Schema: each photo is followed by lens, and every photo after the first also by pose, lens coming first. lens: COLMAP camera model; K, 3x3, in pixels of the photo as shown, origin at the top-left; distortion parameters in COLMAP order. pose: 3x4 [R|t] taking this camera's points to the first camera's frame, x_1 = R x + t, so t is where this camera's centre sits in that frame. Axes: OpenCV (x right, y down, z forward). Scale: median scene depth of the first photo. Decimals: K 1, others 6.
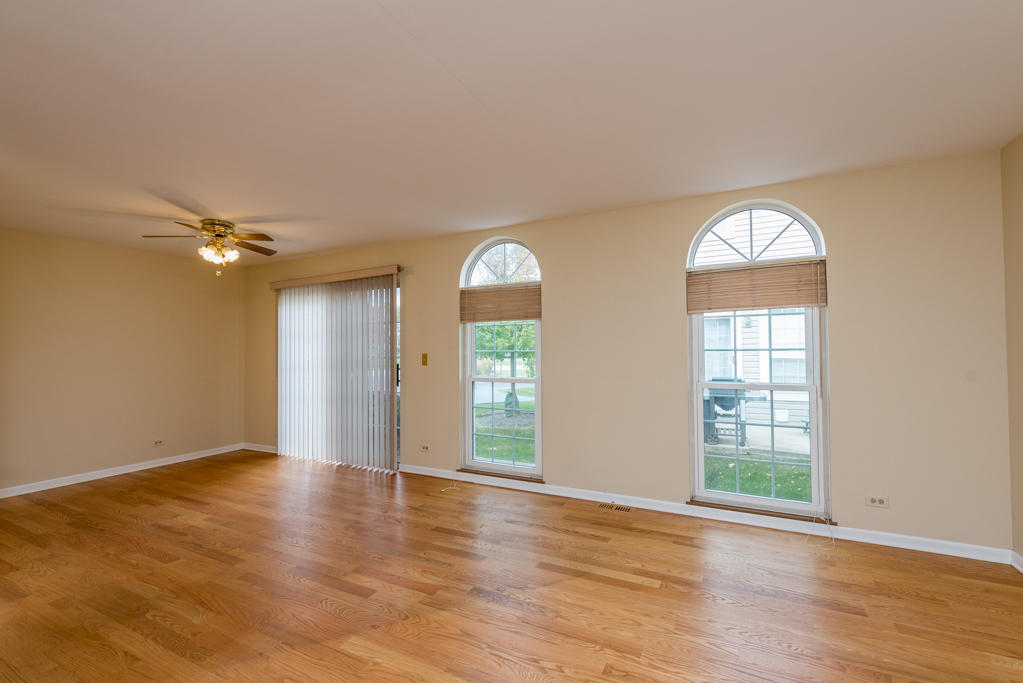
lens RADIAL K [[440.2, 0, 511.5], [0, 440.2, 341.5], [0, 0, 1]] dist [0.019802, -0.006360]
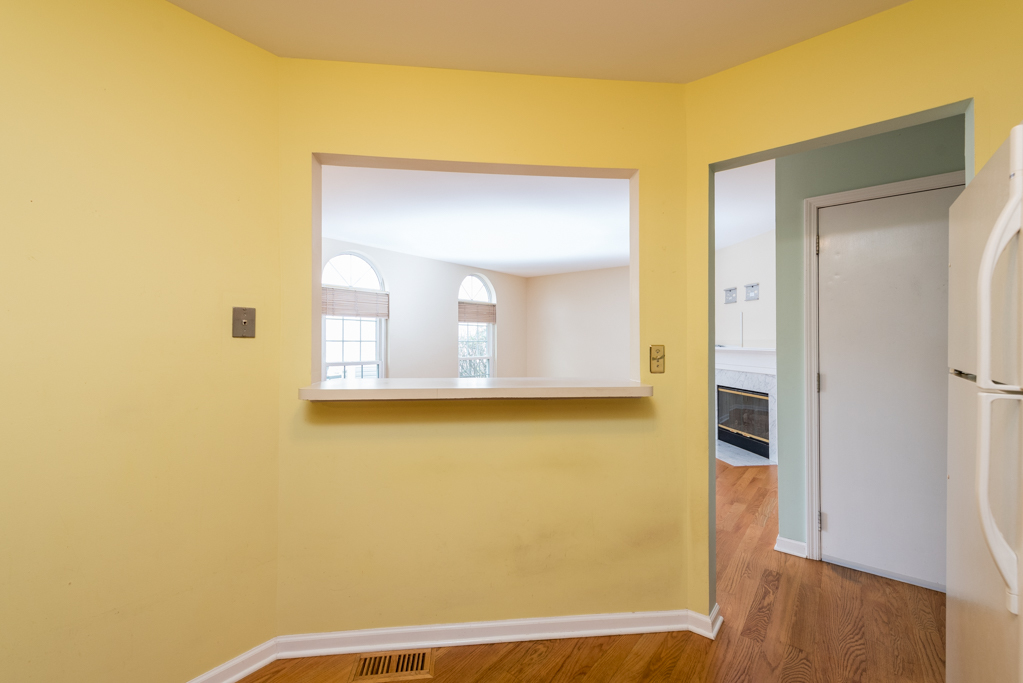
lens RADIAL K [[423.5, 0, 510.4], [0, 423.5, 337.5], [0, 0, 1]] dist [0.000325, -0.000146]
pose [[0.202537, 0.019568, 0.979079, -1.434525], [-0.020637, 0.999664, -0.015711, 0.029123], [-0.979057, -0.017024, 0.202872, 0.395317]]
